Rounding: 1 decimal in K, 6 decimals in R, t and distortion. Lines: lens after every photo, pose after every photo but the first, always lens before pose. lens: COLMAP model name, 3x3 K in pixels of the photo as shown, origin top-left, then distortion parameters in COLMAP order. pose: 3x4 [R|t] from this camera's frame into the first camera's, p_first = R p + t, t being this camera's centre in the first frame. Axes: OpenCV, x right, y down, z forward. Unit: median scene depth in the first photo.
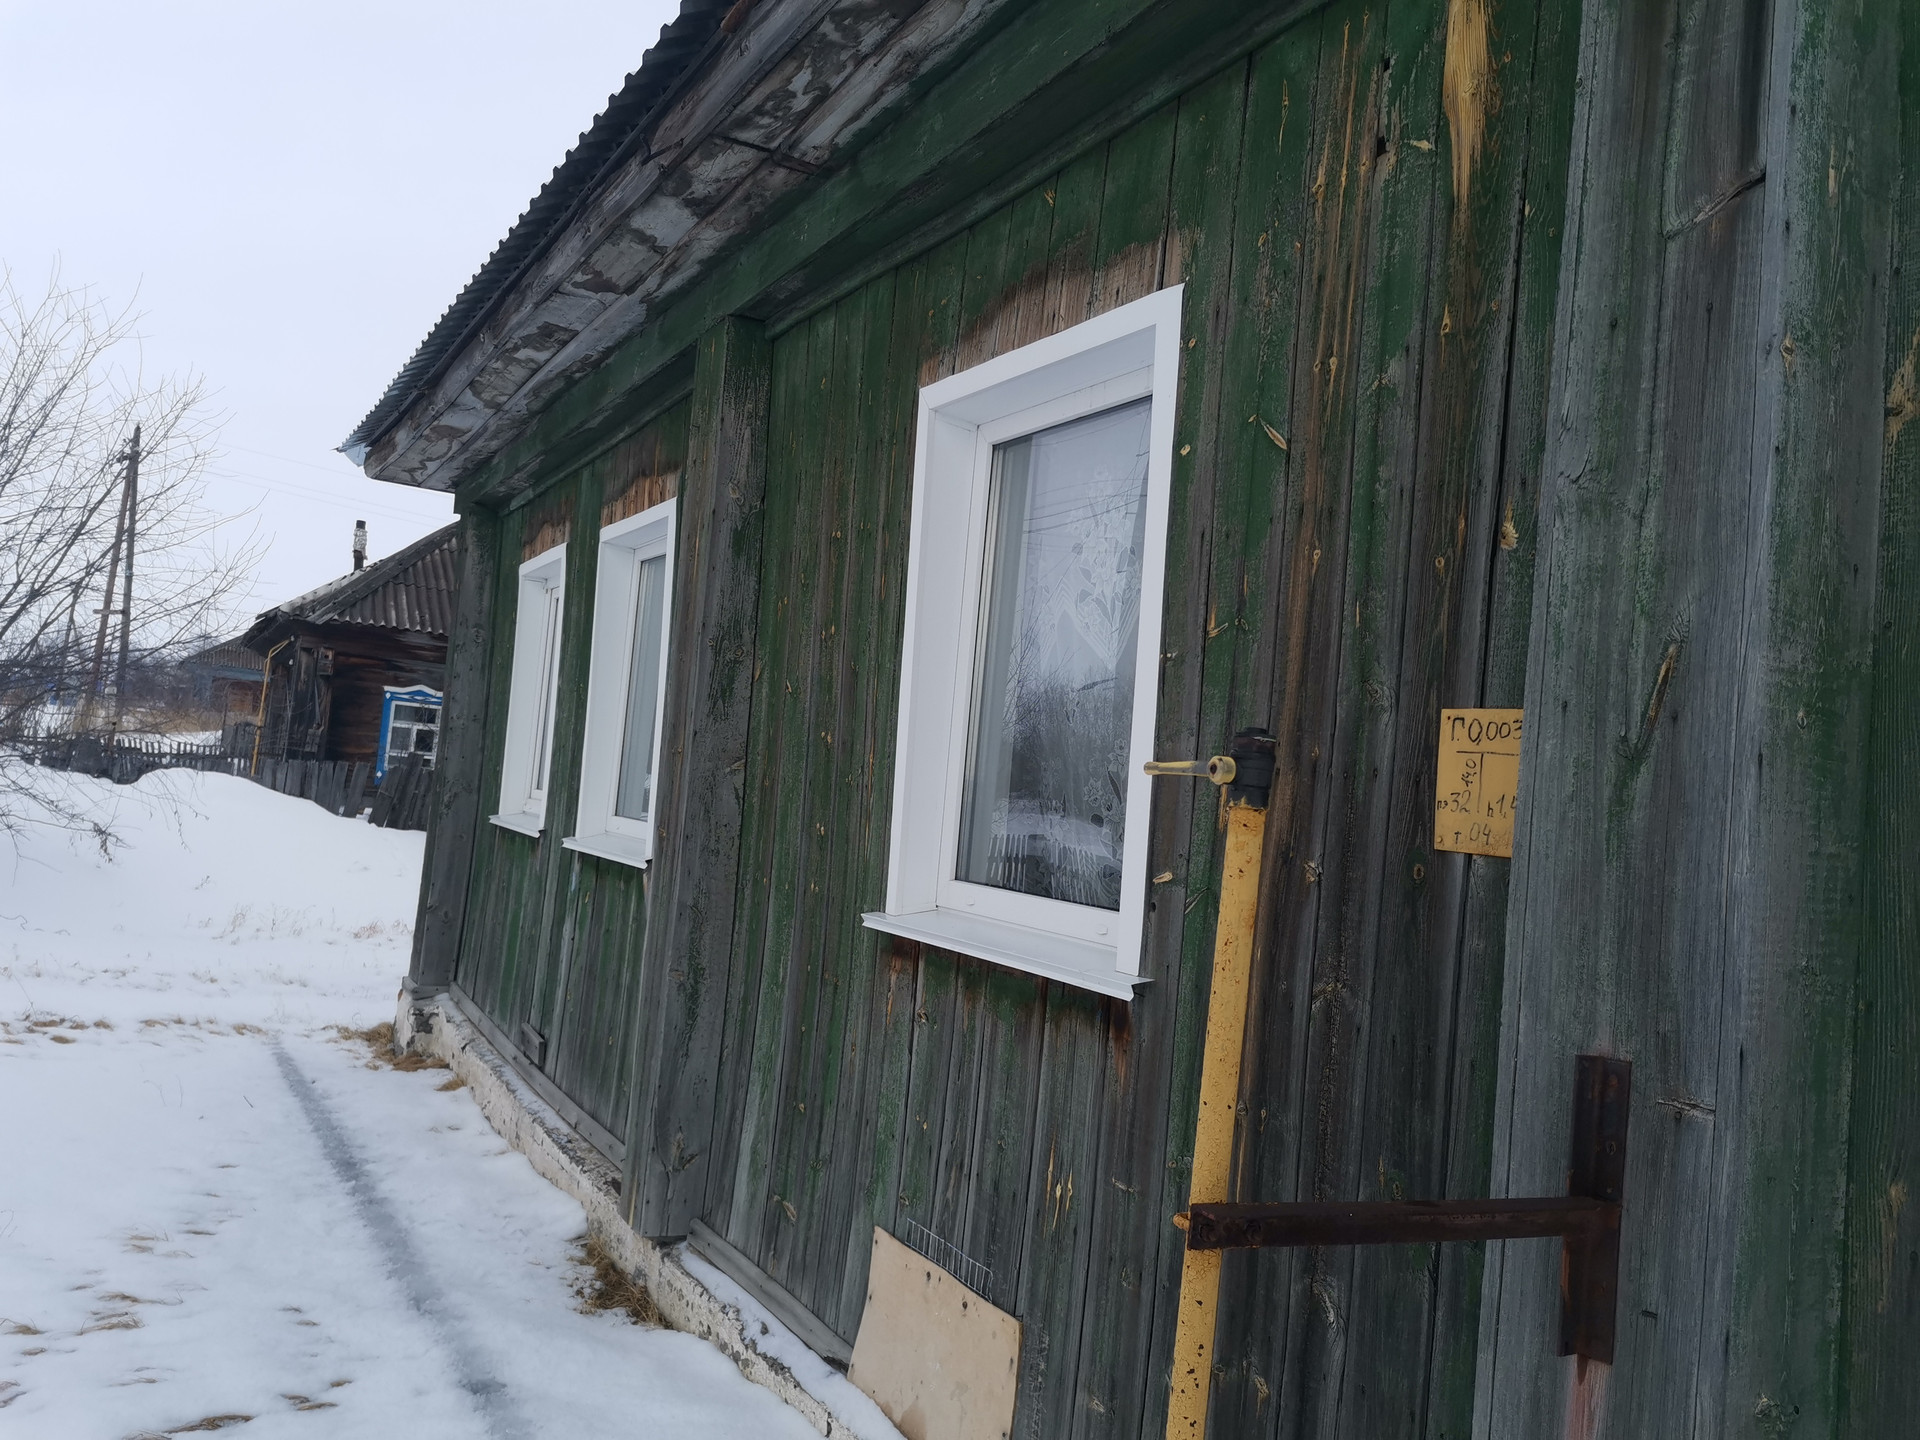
lens RADIAL K [[1388.3, 0, 960.0], [0, 1388.3, 720.0], [0, 0, 1]] dist [0.068949, -0.068419]
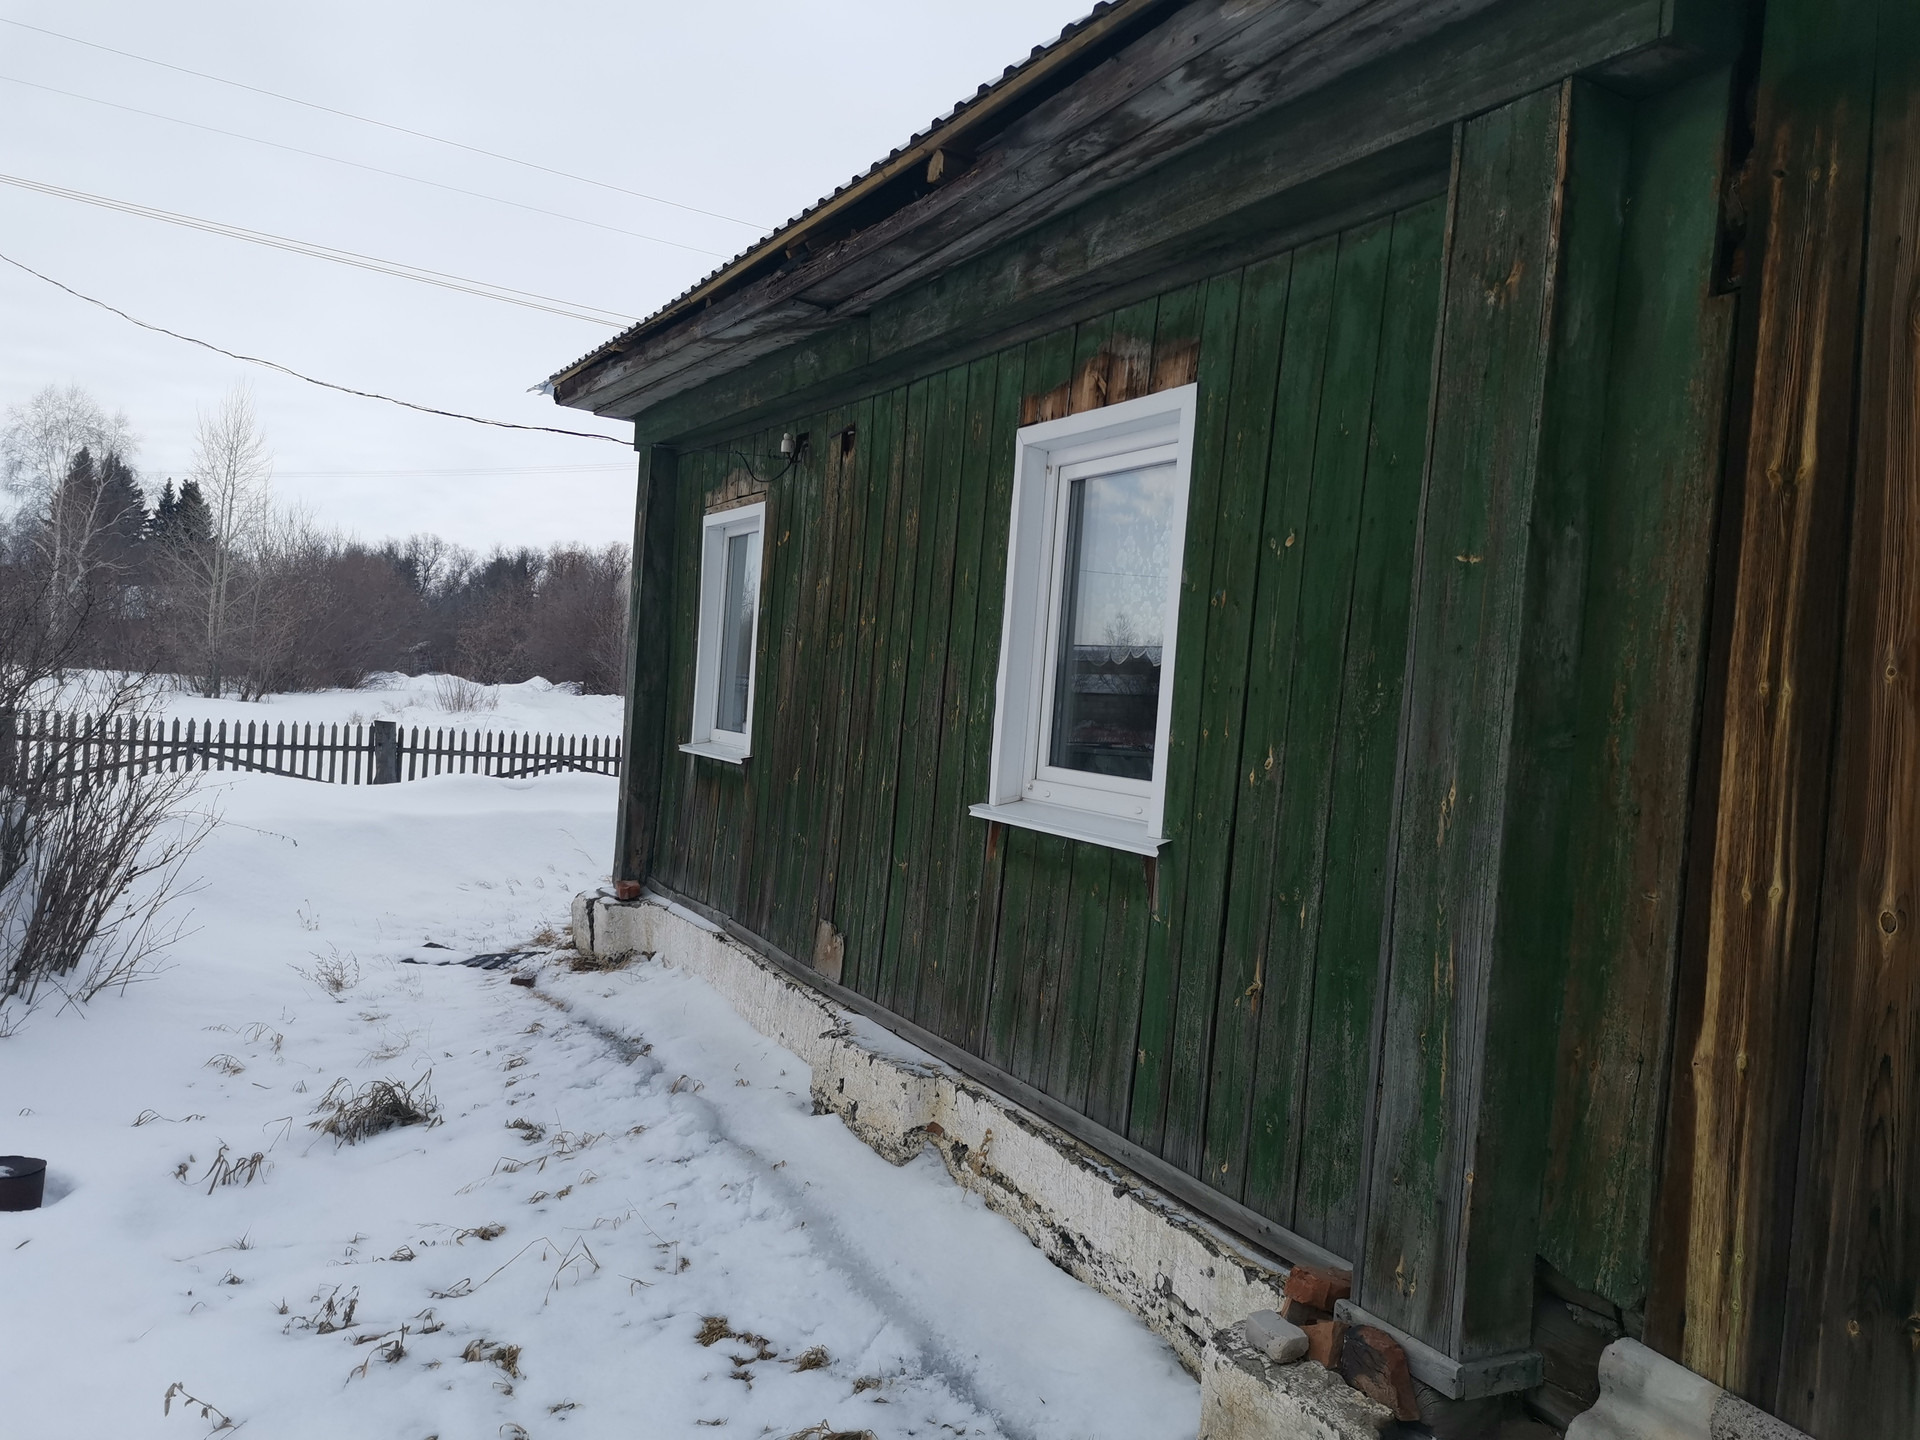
lens RADIAL K [[1388.3, 0, 960.0], [0, 1388.3, 720.0], [0, 0, 1]] dist [0.068949, -0.068419]
pose [[0.998495, -0.013276, -0.053221, -0.014321], [0.017292, 0.996978, 0.075731, -0.055505], [0.052055, -0.076537, 0.995707, -0.409018]]
